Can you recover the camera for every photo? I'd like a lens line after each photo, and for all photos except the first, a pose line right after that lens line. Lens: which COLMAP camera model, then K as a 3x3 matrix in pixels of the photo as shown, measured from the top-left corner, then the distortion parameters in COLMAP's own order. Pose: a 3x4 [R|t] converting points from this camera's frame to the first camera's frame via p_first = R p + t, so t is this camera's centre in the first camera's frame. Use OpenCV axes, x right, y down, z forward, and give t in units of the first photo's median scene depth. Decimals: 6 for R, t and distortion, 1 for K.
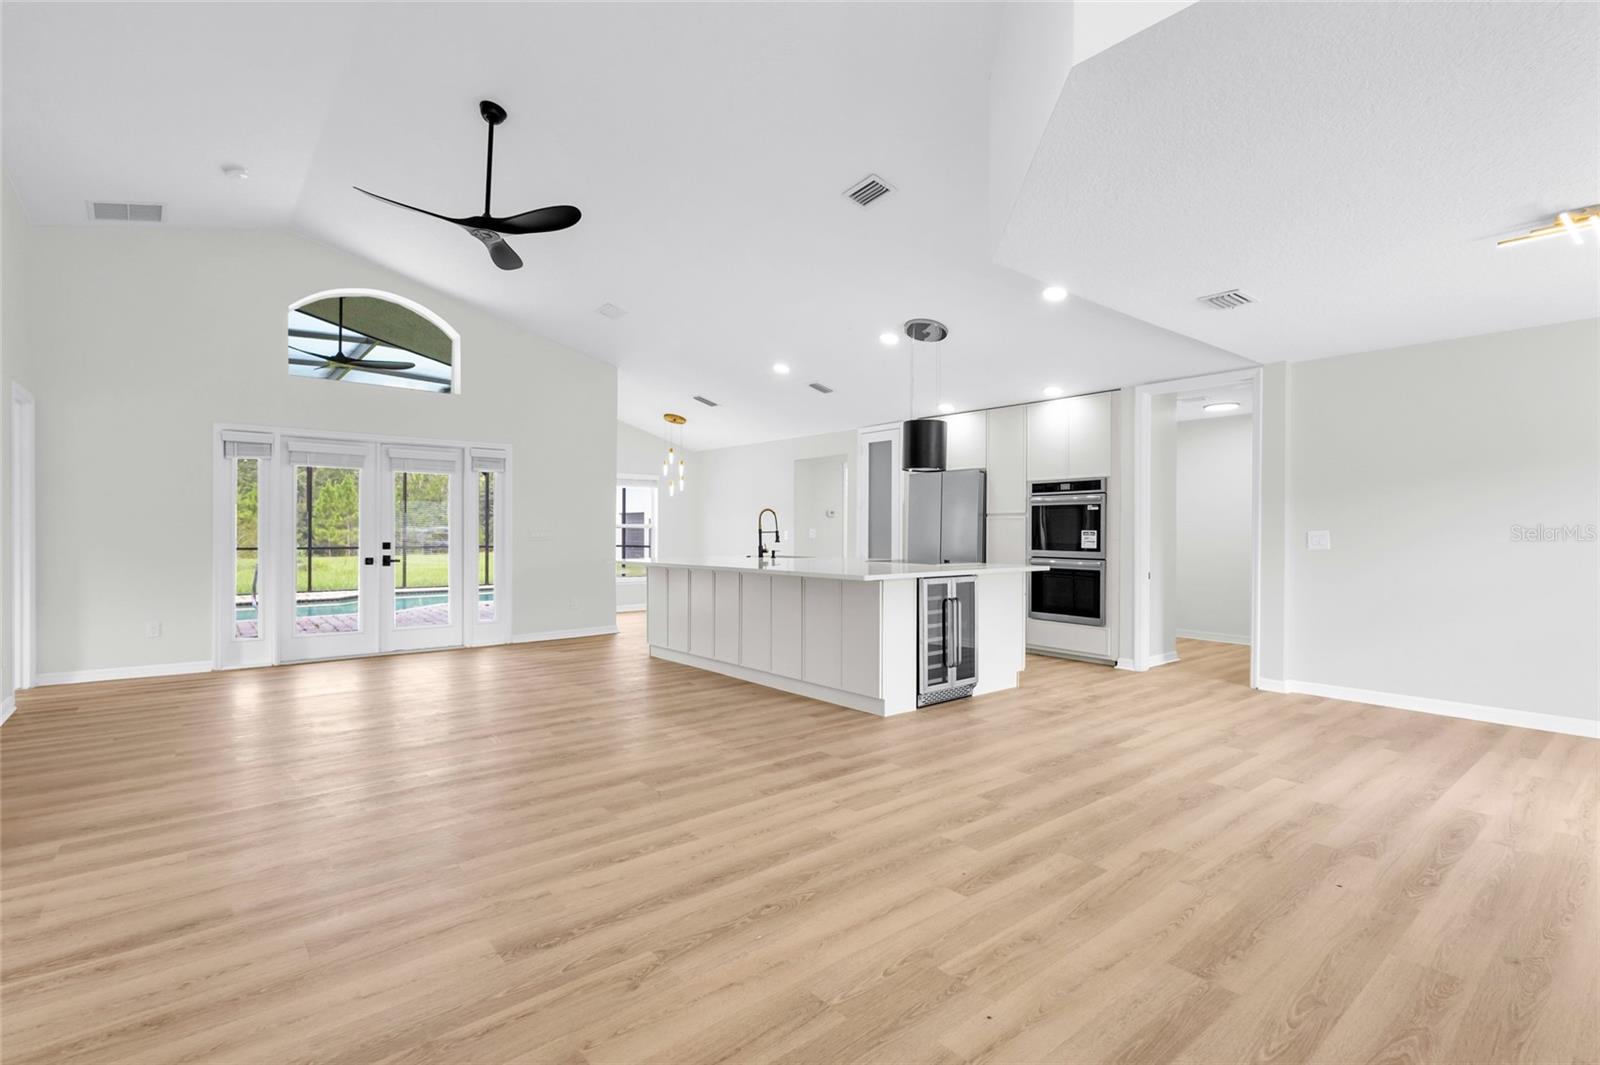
lens RADIAL K [[749.4, 0, 800.0], [0, 749.4, 527.7], [0, 0, 1]] dist [0.011450, -0.000219]
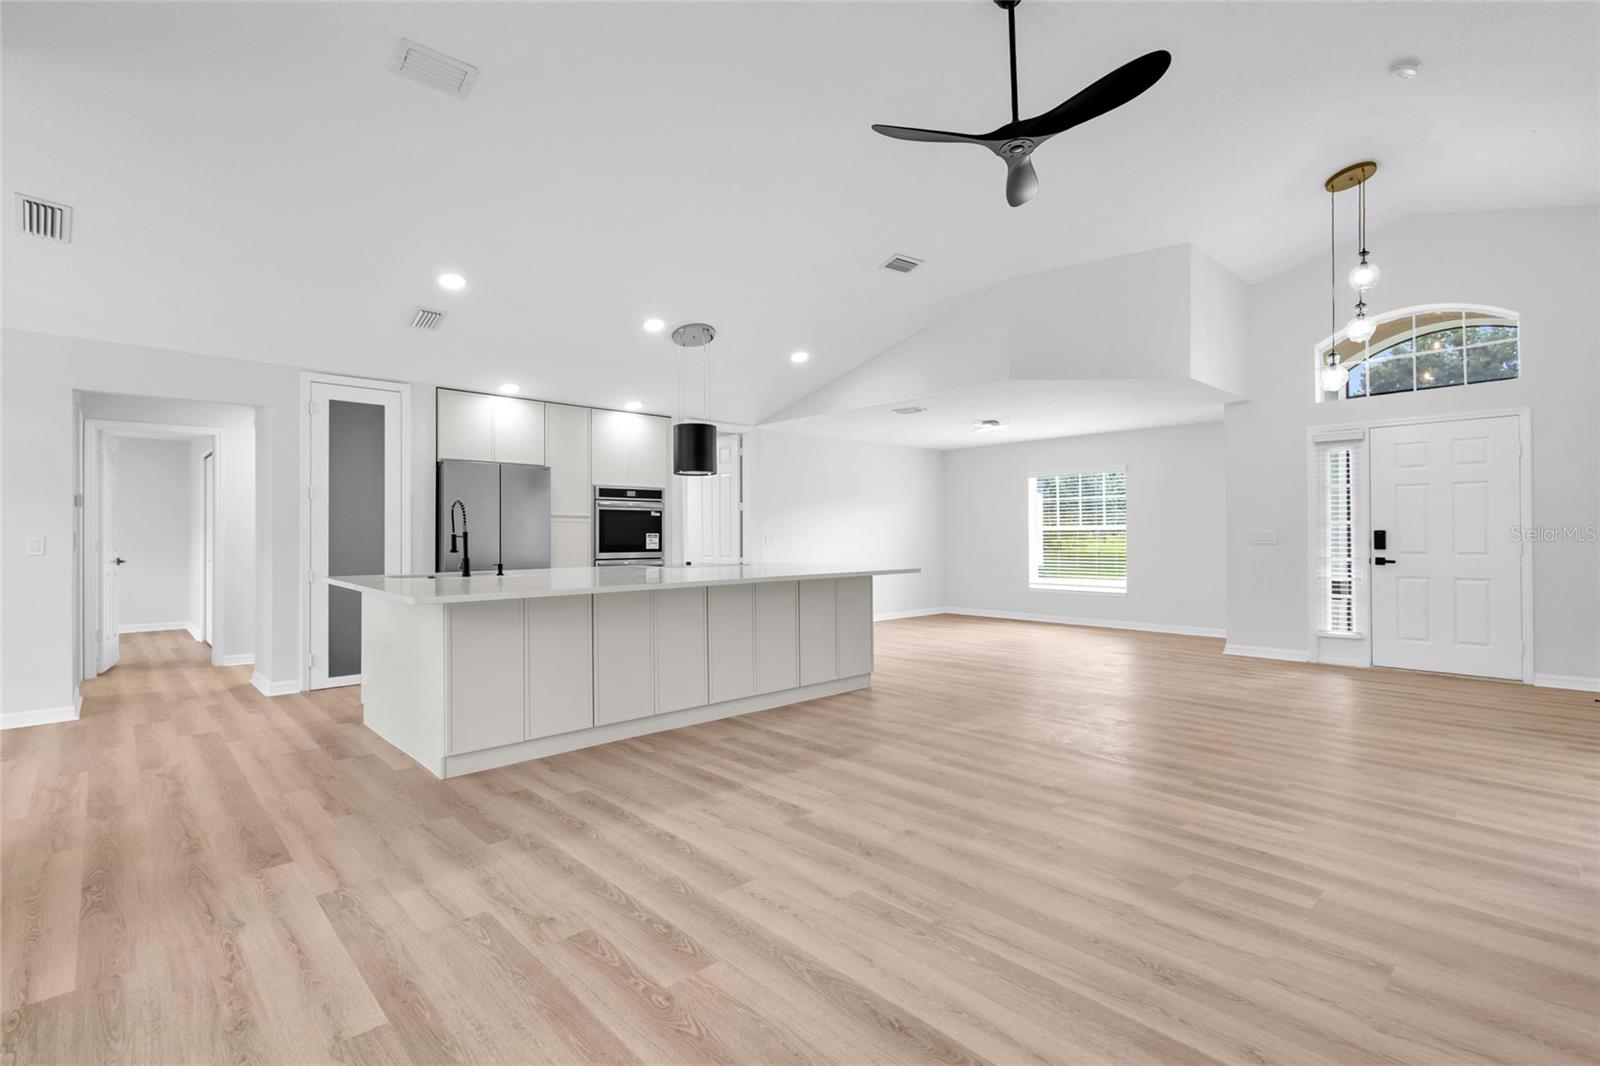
lens RADIAL K [[742.2, 0, 802.4], [0, 742.2, 531.4], [0, 0, 1]] dist [0.012695, -0.000308]
pose [[-0.057828, 0.001699, 0.998325, -0.903512], [-0.001465, 0.999997, -0.001786, 0.002654], [-0.998326, -0.001565, -0.057825, 0.983377]]
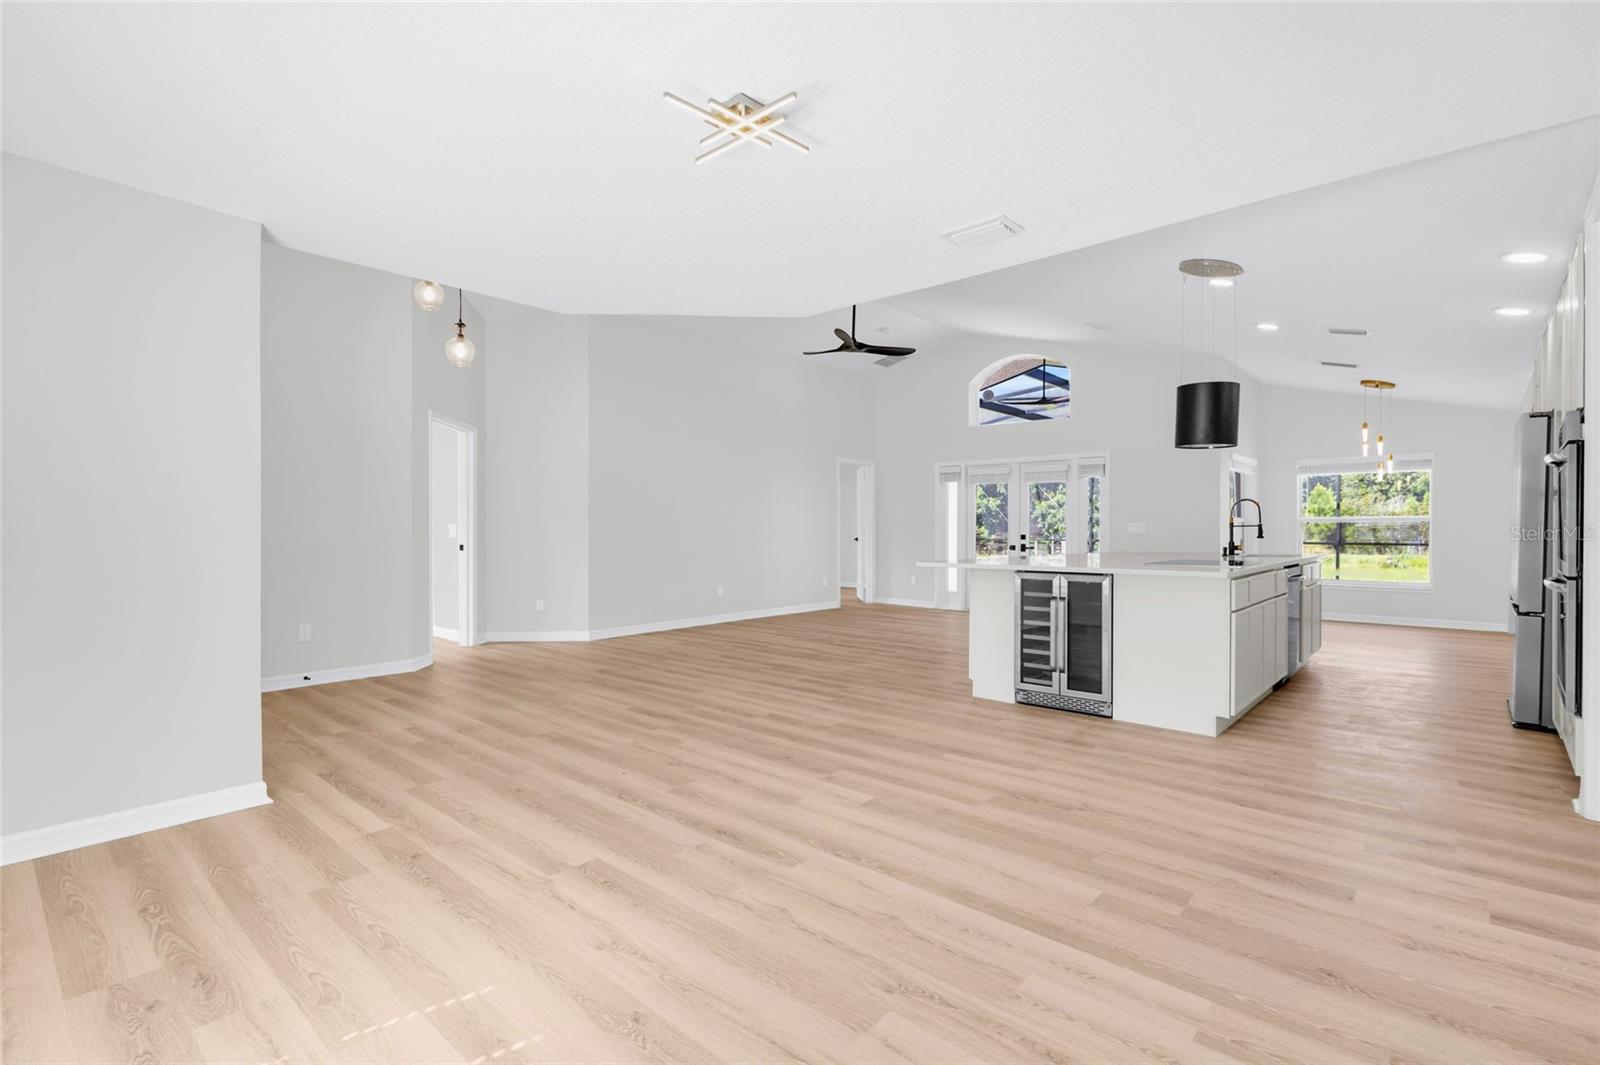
lens RADIAL K [[742.2, 0, 802.4], [0, 742.2, 530.9], [0, 0, 1]] dist [0.012695, -0.000308]
pose [[0.147447, 0.002027, -0.989068, 0.946068], [0.006696, 0.999973, 0.003048, 0.007210], [0.989047, -0.007072, 0.147430, 0.498165]]
